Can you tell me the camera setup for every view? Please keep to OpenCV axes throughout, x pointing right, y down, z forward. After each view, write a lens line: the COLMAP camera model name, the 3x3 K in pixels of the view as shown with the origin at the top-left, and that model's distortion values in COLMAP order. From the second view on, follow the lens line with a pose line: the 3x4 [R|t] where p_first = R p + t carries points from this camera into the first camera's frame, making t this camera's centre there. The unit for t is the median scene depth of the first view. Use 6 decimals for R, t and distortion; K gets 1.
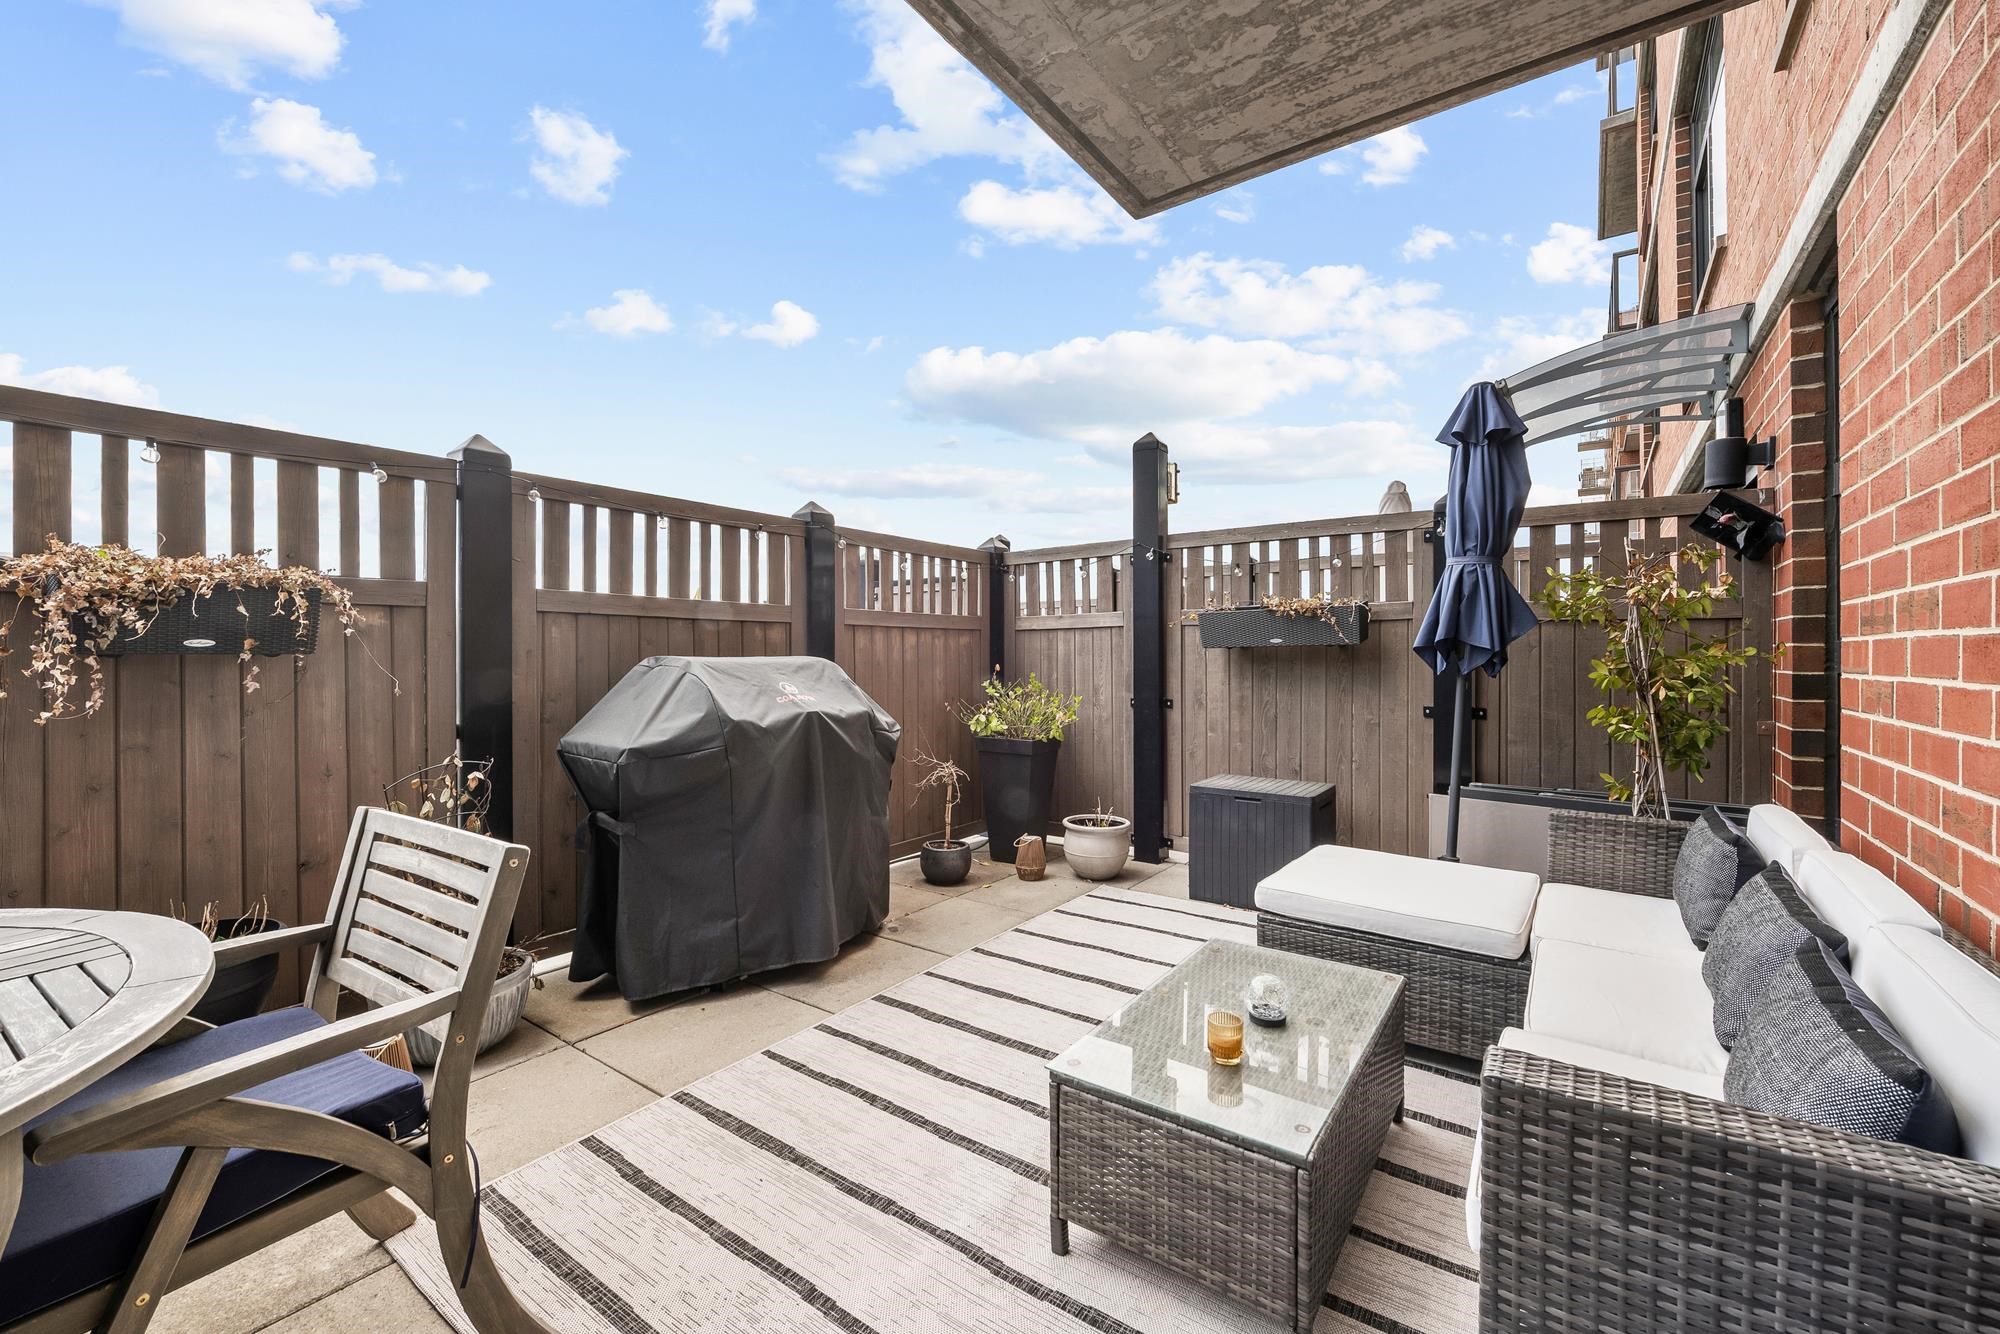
lens RADIAL K [[806.6, 0, 989.2], [0, 806.6, 664.5], [0, 0, 1]] dist [-0.006914, -0.001368]
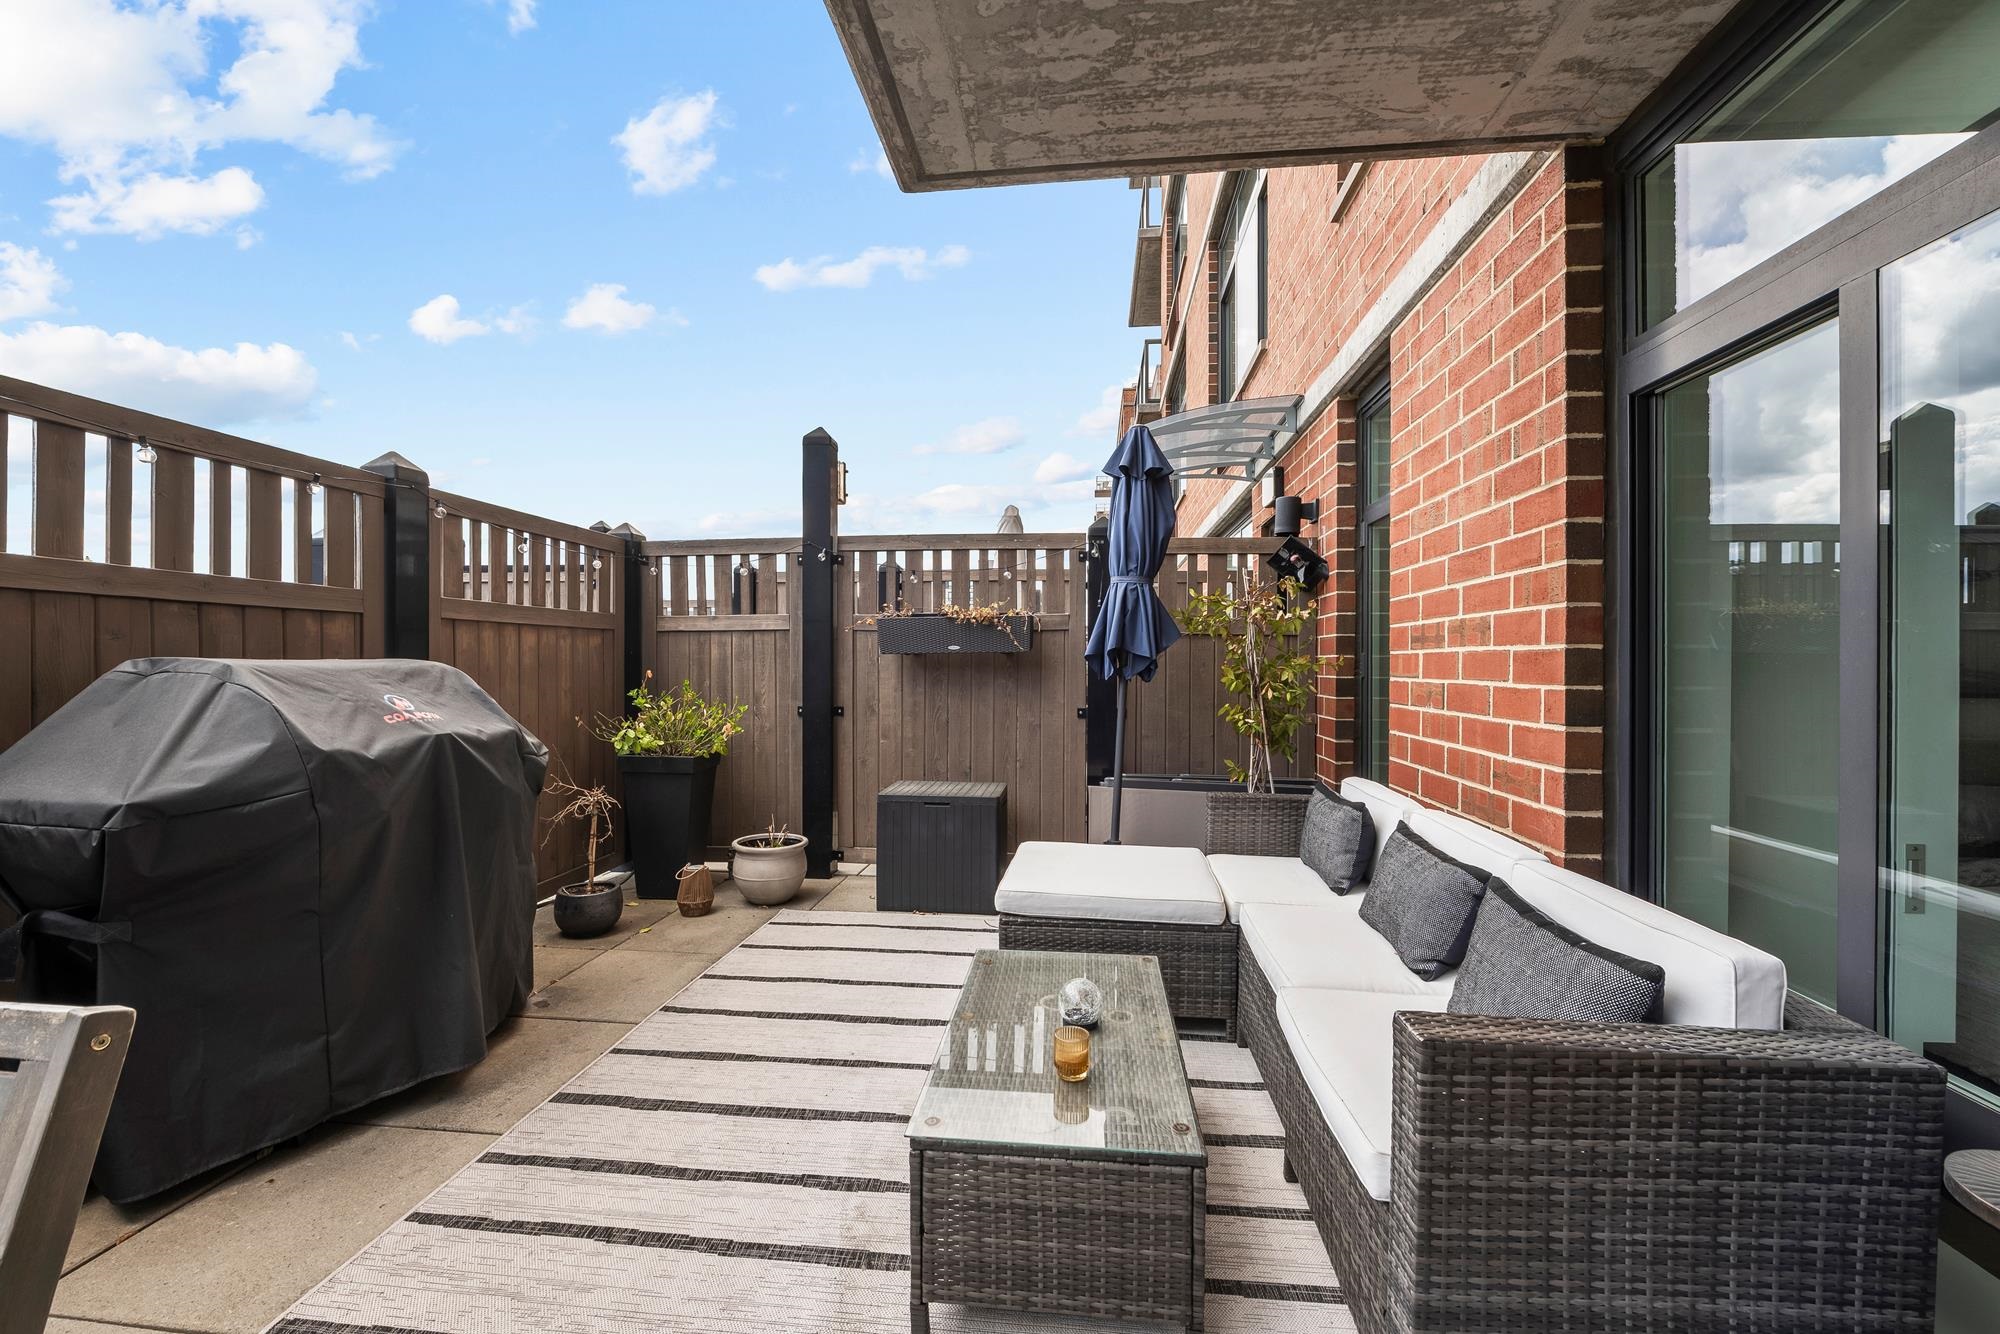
lens RADIAL K [[806.6, 0, 992.9], [0, 806.6, 673.1], [0, 0, 1]] dist [-0.006914, -0.001368]
pose [[0.867176, -0.001008, 0.498001, -0.309378], [-0.000603, 0.999995, 0.003073, -0.000011], [-0.498001, -0.002965, 0.867171, 0.226711]]
